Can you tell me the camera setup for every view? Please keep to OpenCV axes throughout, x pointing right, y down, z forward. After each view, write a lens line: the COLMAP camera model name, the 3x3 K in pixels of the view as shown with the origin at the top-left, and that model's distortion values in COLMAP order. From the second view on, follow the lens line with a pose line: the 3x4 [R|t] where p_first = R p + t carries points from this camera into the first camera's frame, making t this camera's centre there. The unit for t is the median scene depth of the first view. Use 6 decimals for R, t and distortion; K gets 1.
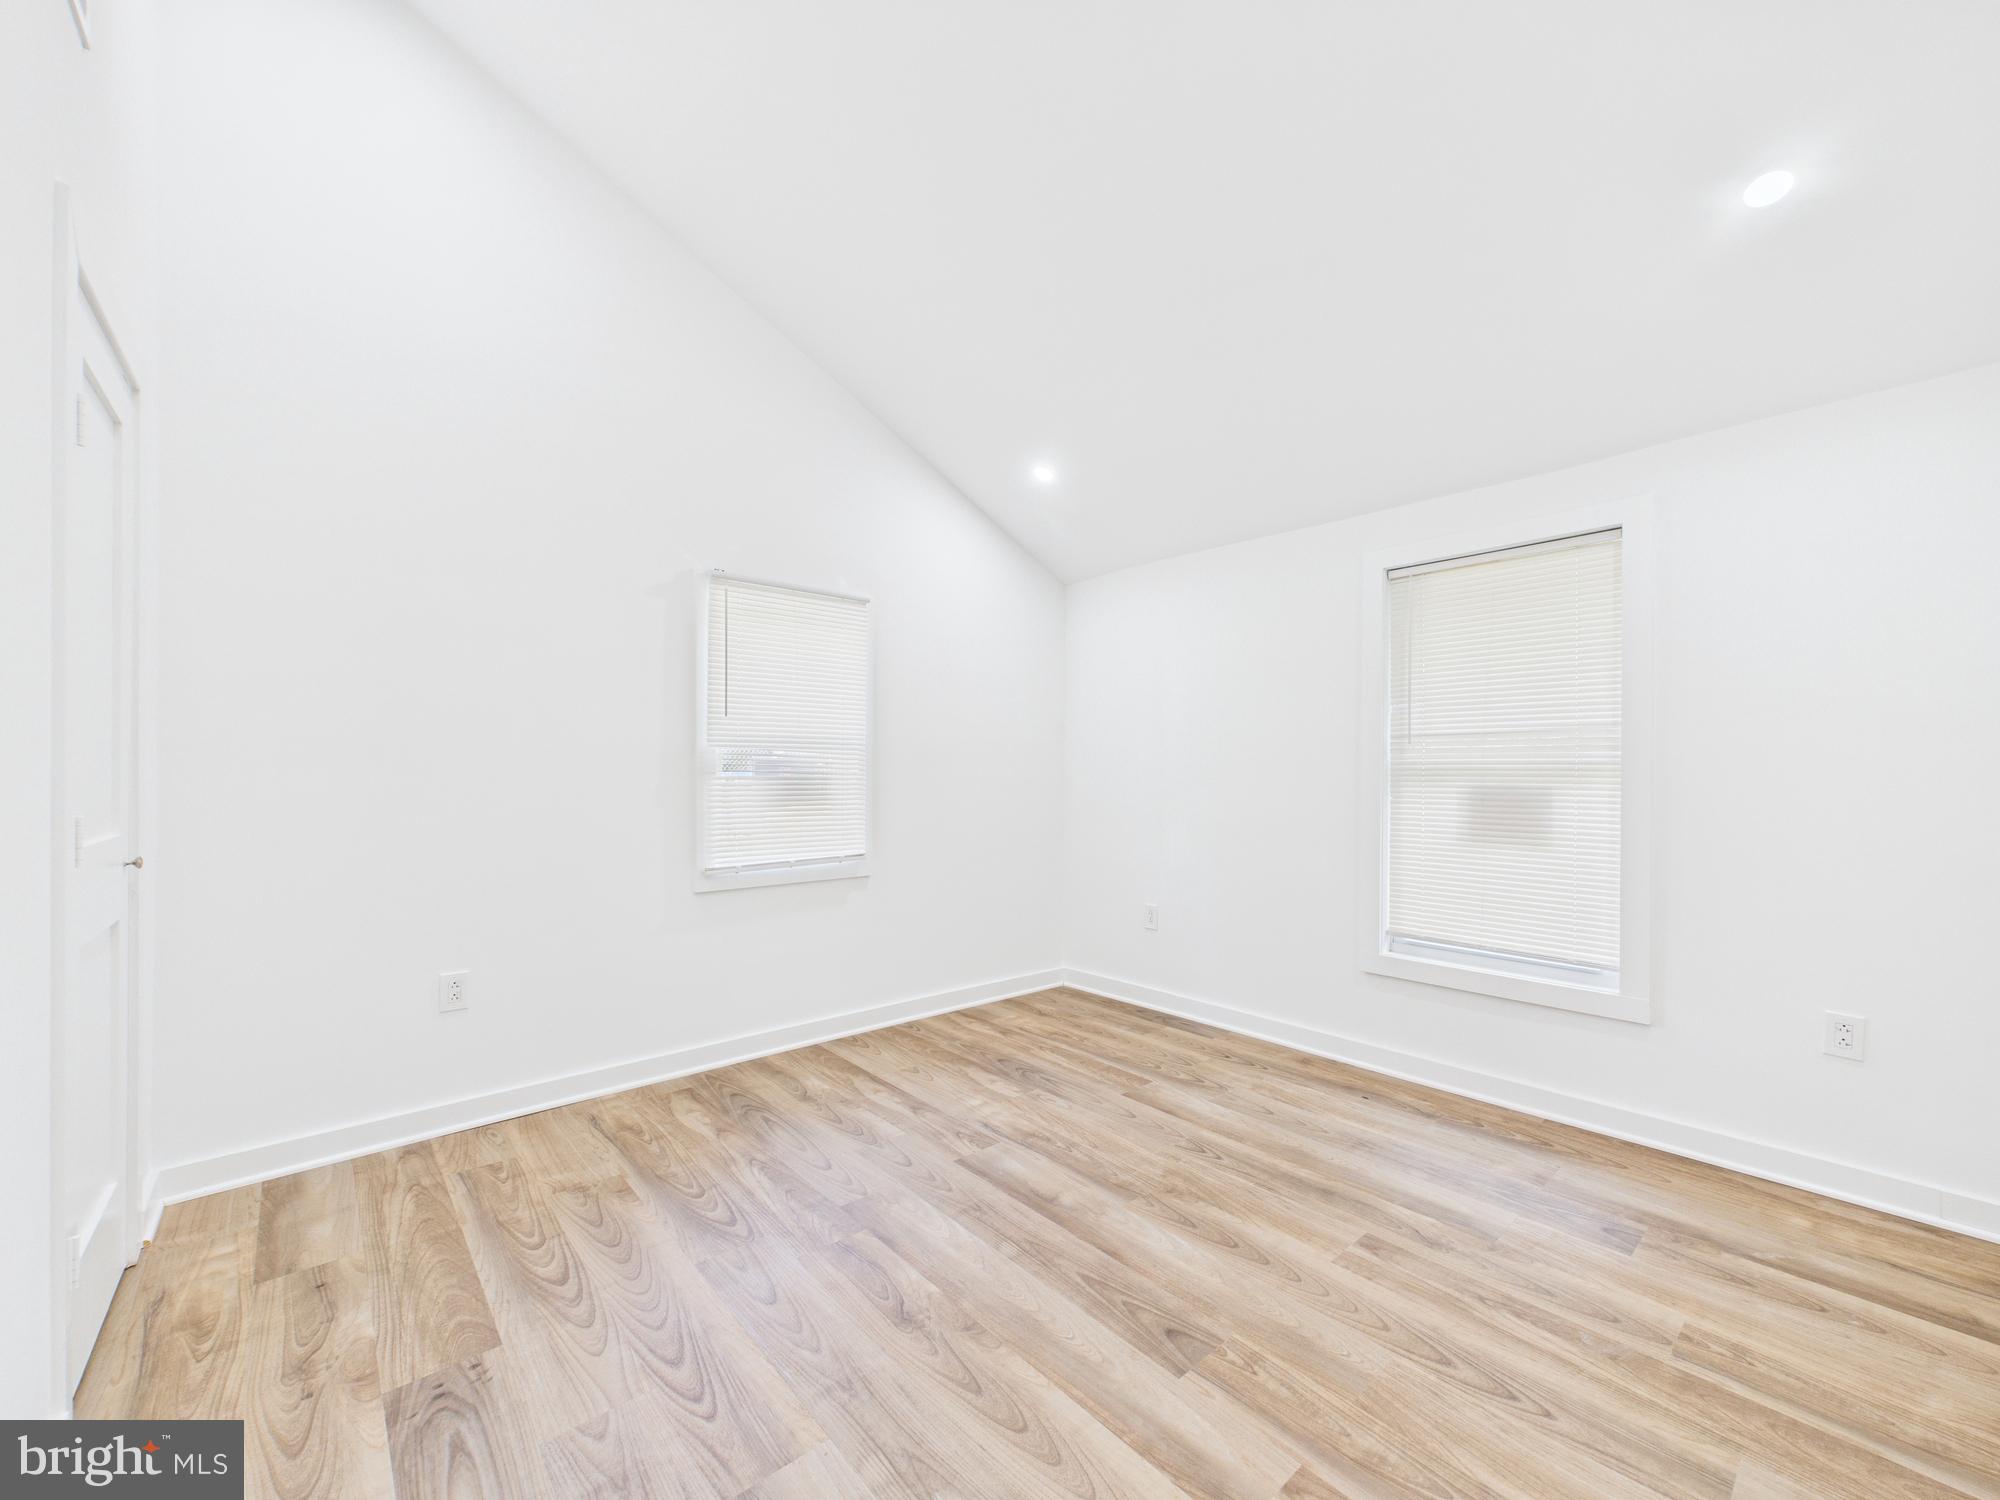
lens RADIAL K [[802.7, 0, 992.5], [0, 802.7, 795.5], [0, 0, 1]] dist [0.002046, -0.000178]
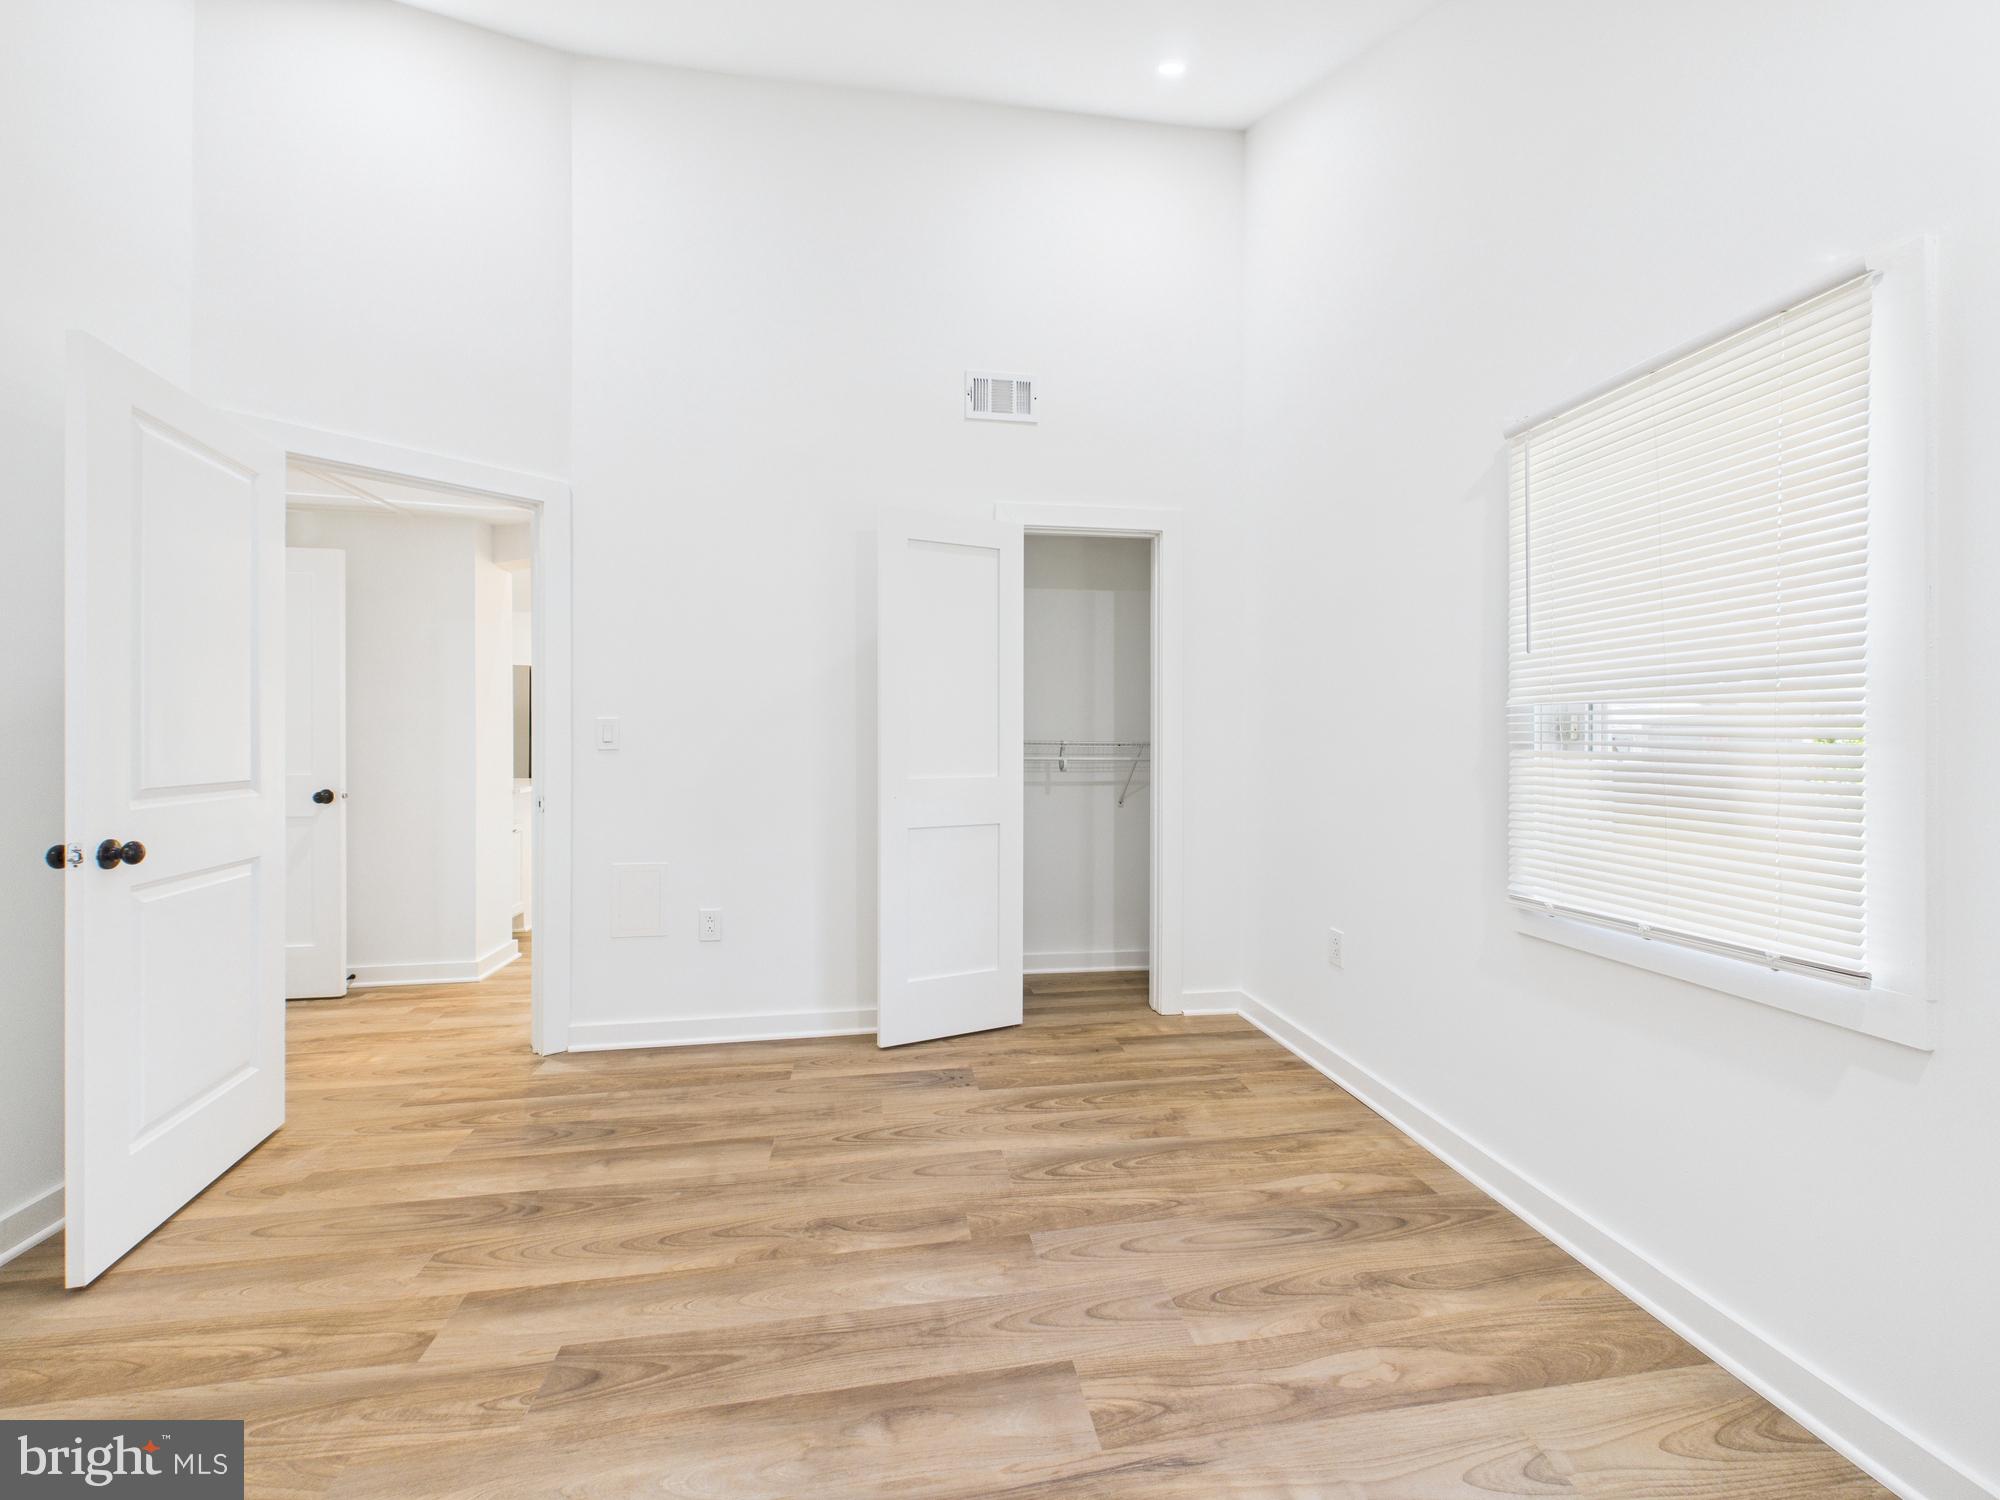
lens RADIAL K [[802.7, 0, 986.1], [0, 802.7, 750.0], [0, 0, 1]] dist [0.002046, -0.000178]
pose [[-0.528503, 0.007408, -0.848899, 0.601811], [-0.032413, 0.999057, 0.028897, -0.038611], [0.848313, 0.042788, -0.527764, 1.473481]]
